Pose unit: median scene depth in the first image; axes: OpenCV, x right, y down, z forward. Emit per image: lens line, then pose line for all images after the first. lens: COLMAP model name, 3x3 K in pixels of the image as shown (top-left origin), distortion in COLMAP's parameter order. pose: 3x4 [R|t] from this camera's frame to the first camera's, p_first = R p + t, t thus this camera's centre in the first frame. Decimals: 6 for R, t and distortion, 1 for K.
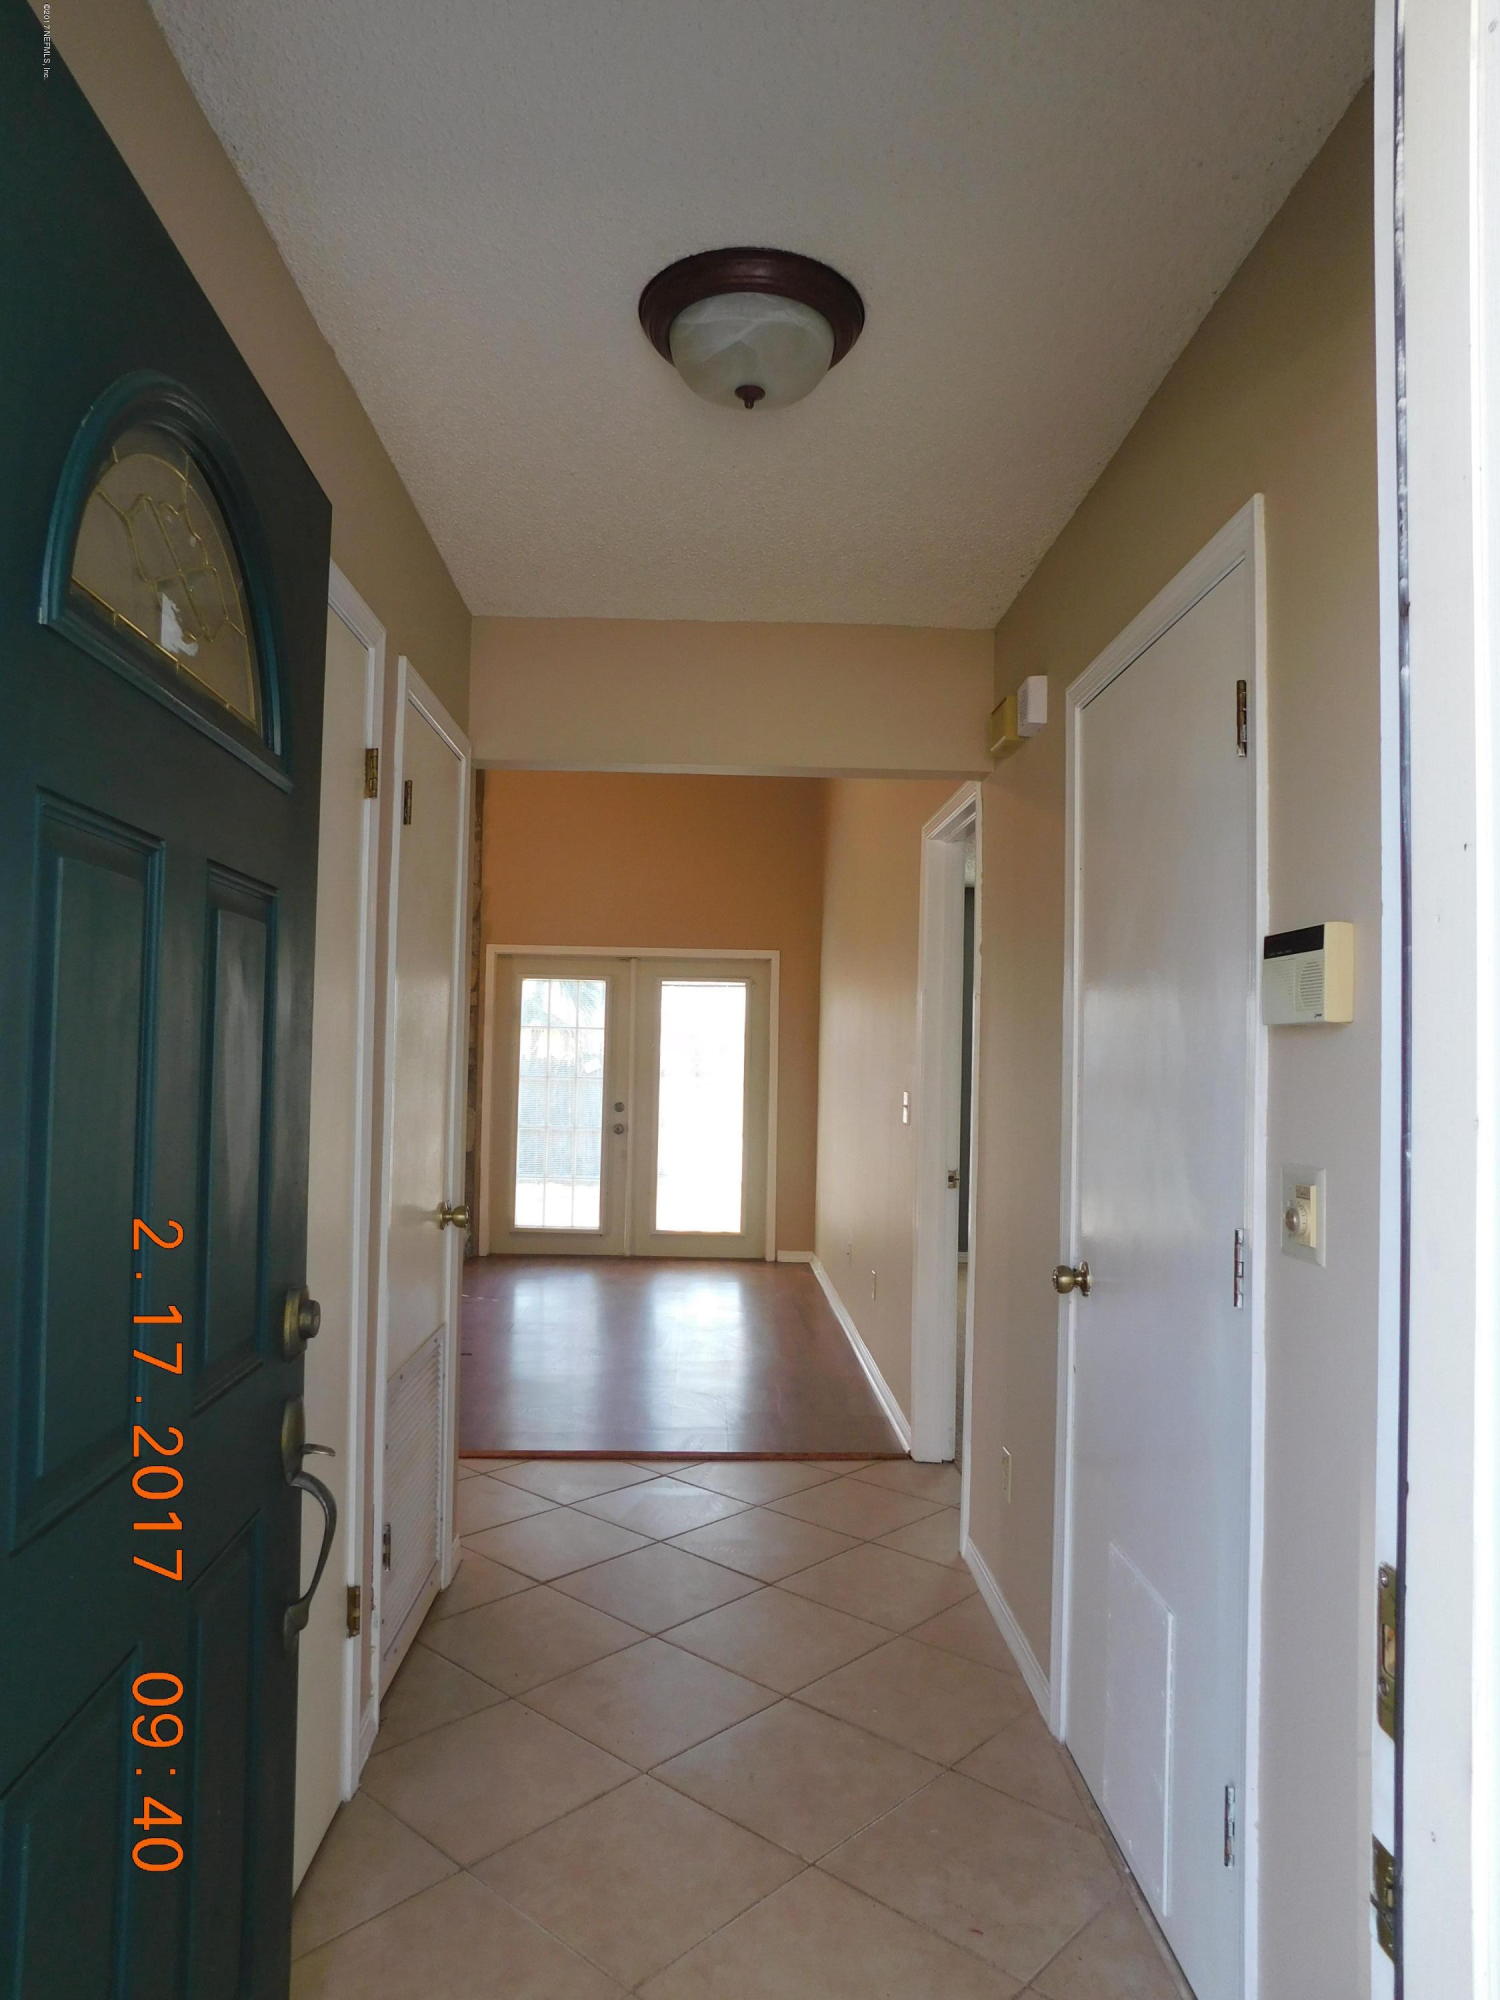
lens RADIAL K [[1309.6, 0, 744.6], [0, 1309.6, 1009.2], [0, 0, 1]] dist [-0.070587, 0.046796]
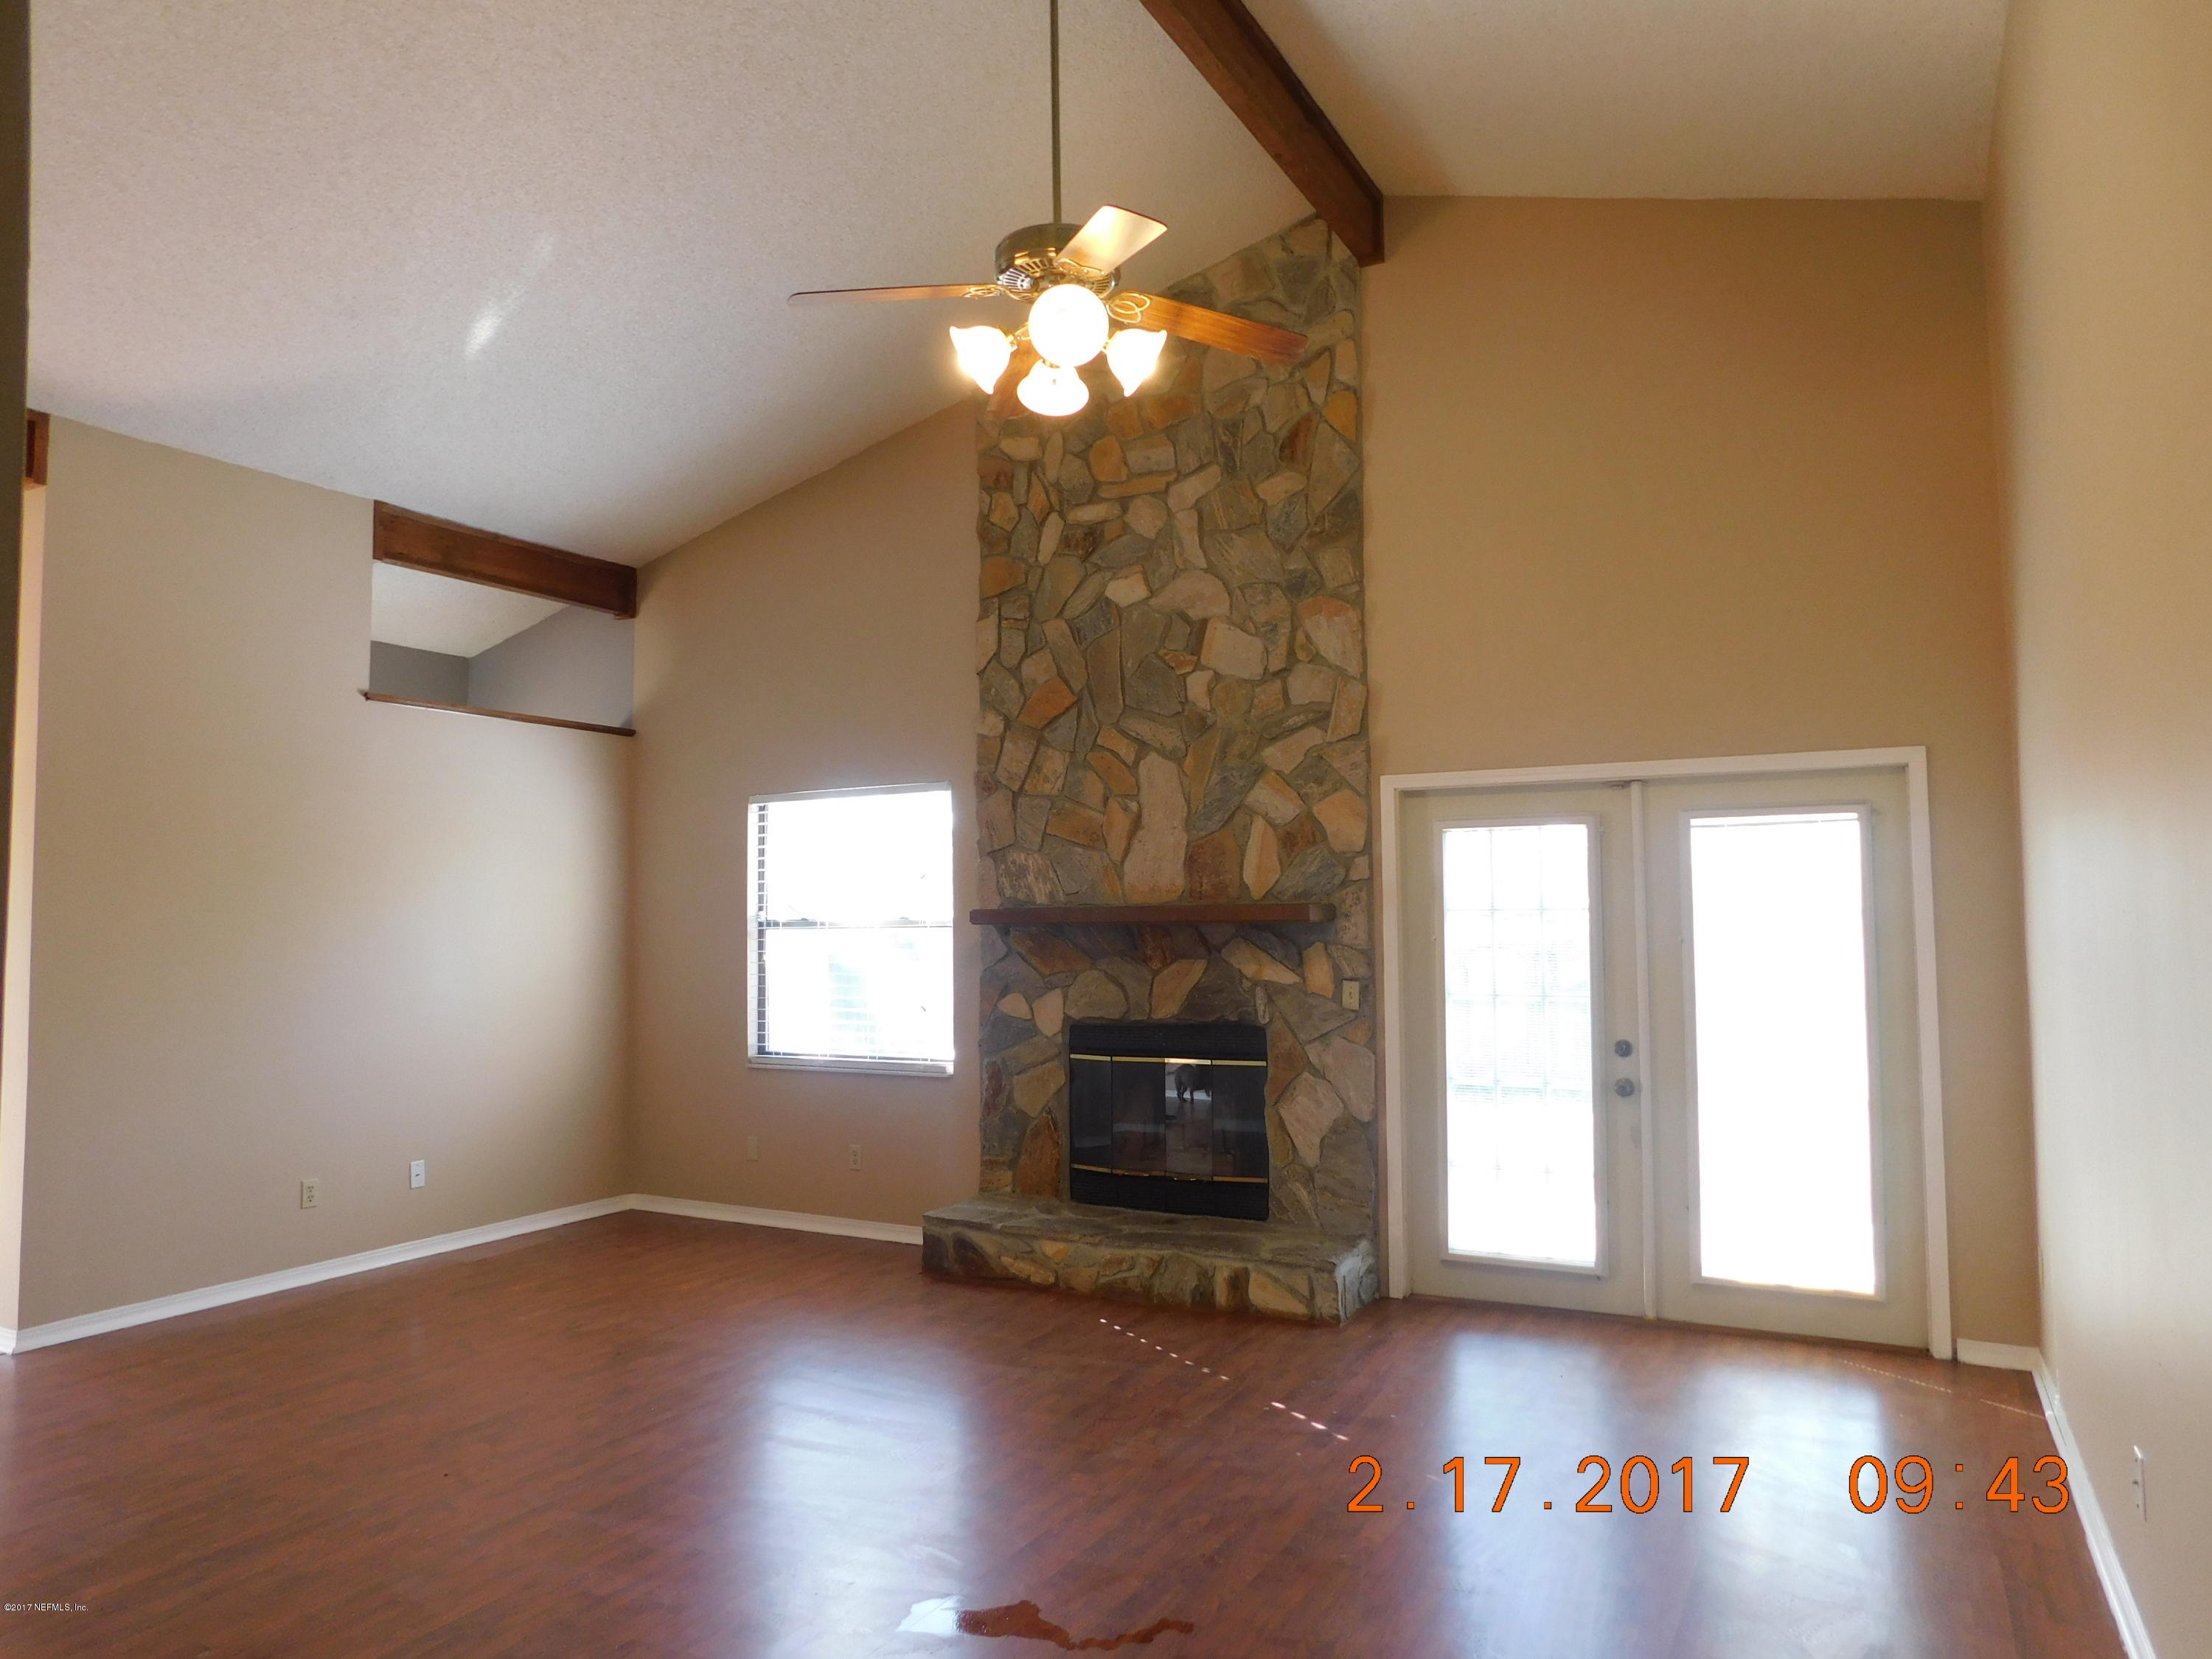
lens RADIAL K [[1448.4, 0, 1128.3], [0, 1448.4, 835.7], [0, 0, 1]] dist [-0.070587, 0.046796]
pose [[0.883643, -0.057571, -0.464607, 0.032935], [0.053661, 0.998325, -0.021646, -0.061723], [0.465075, -0.005804, 0.885252, 1.557346]]
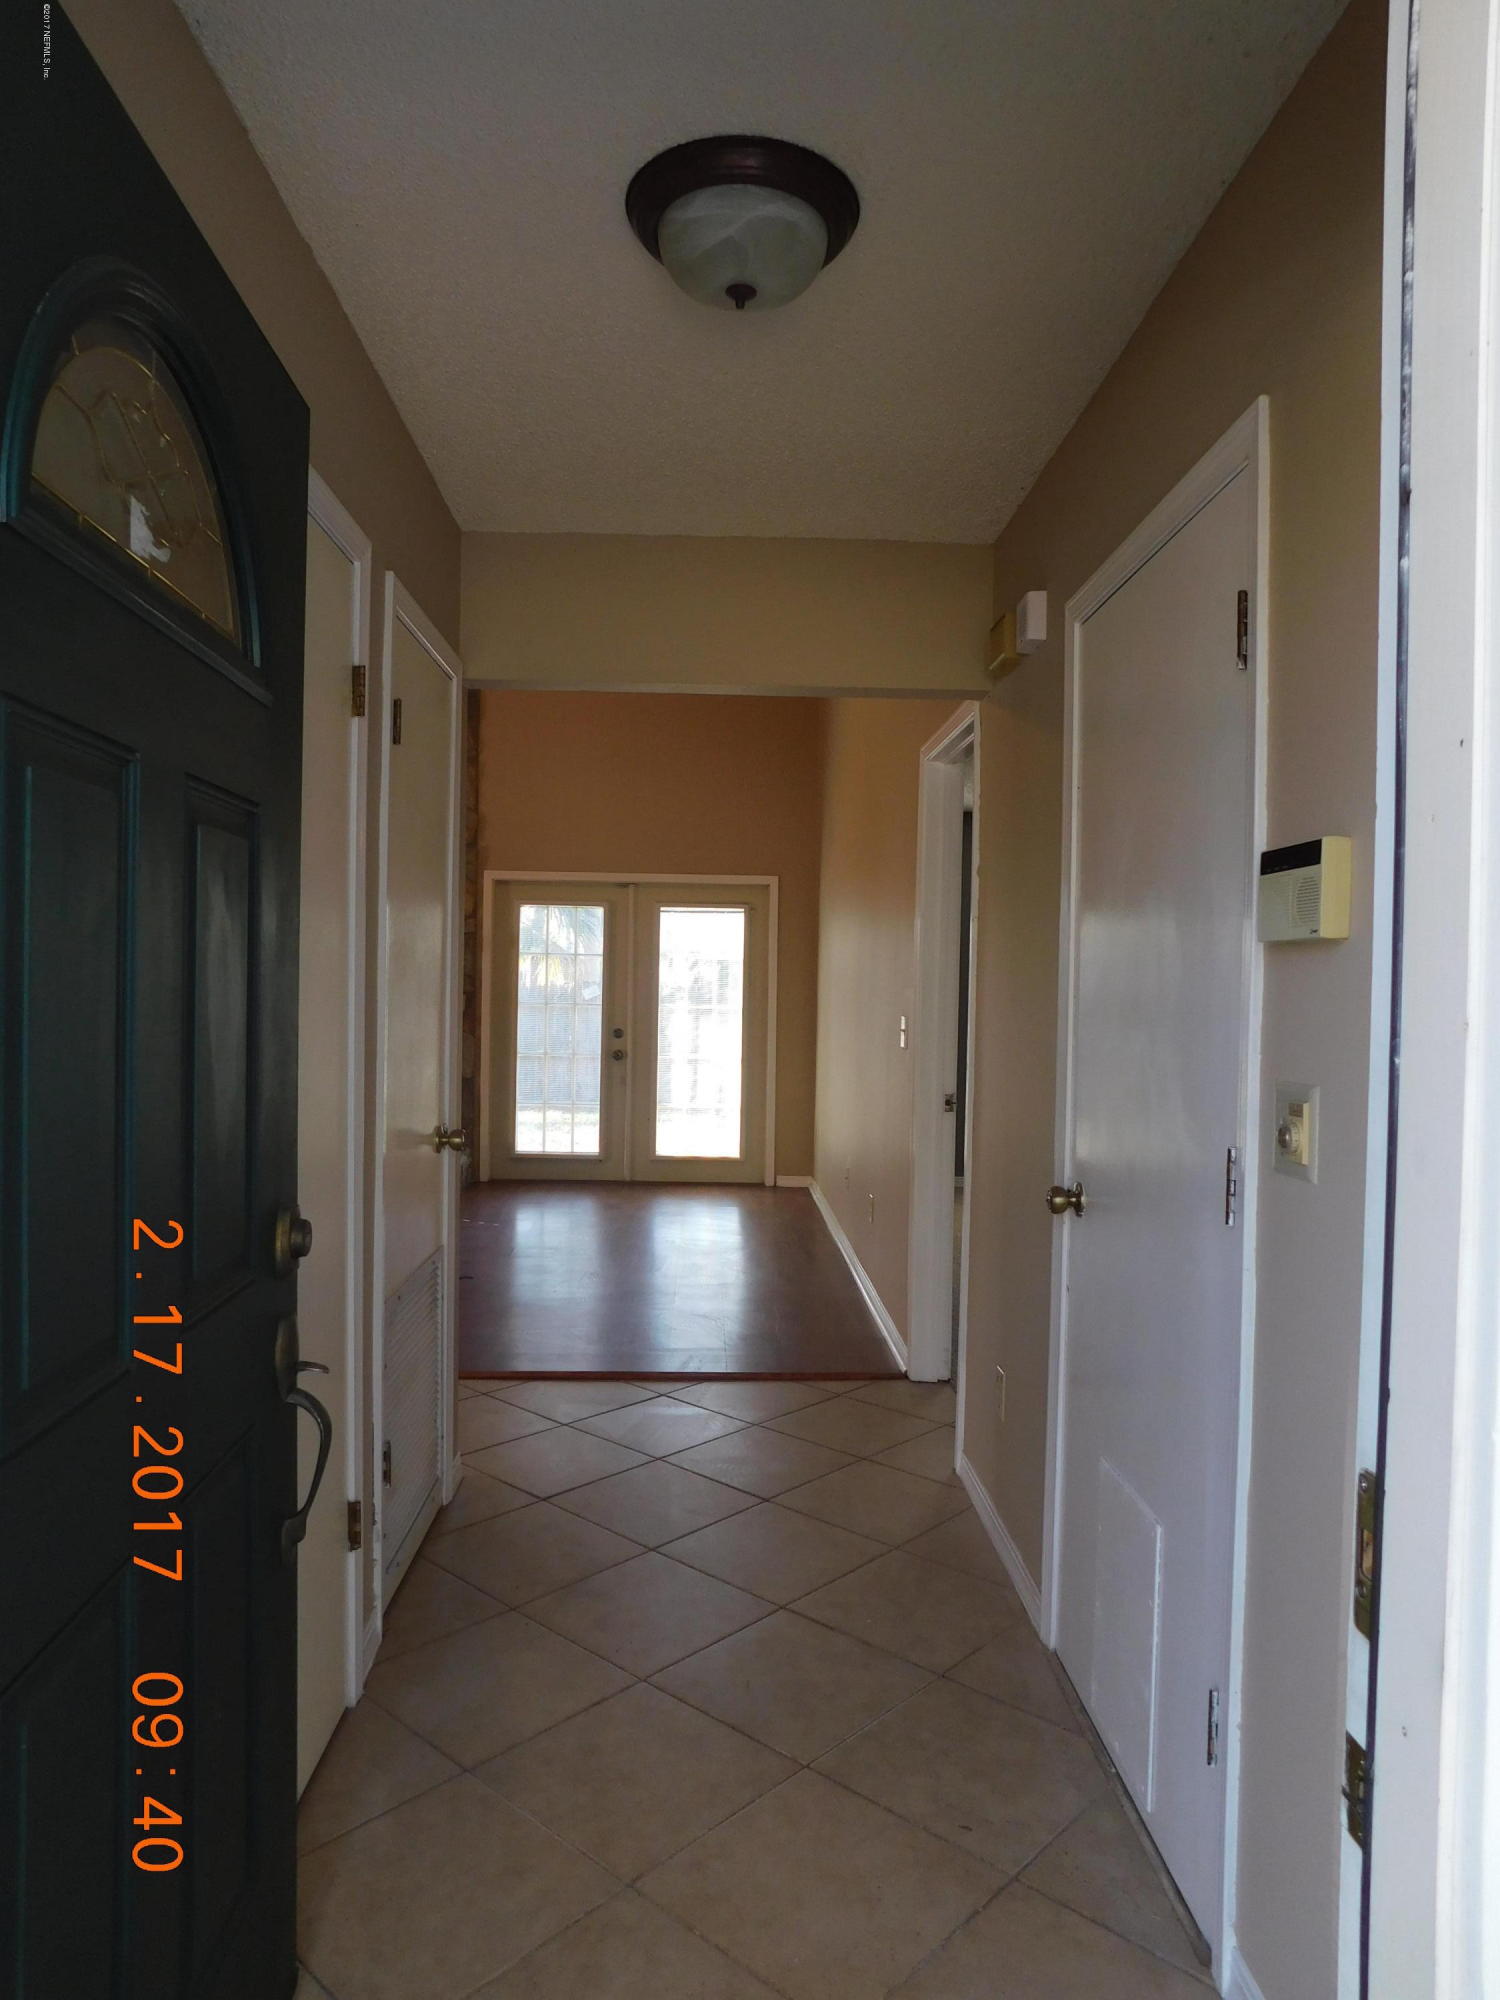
lens RADIAL K [[1309.6, 0, 748.8], [0, 1309.6, 1009.5], [0, 0, 1]] dist [-0.070587, 0.046796]
pose [[0.999993, -0.002016, 0.002999, 0.004598], [0.001846, 0.998457, 0.055503, 0.005116], [-0.003106, -0.055497, 0.998454, 0.005235]]
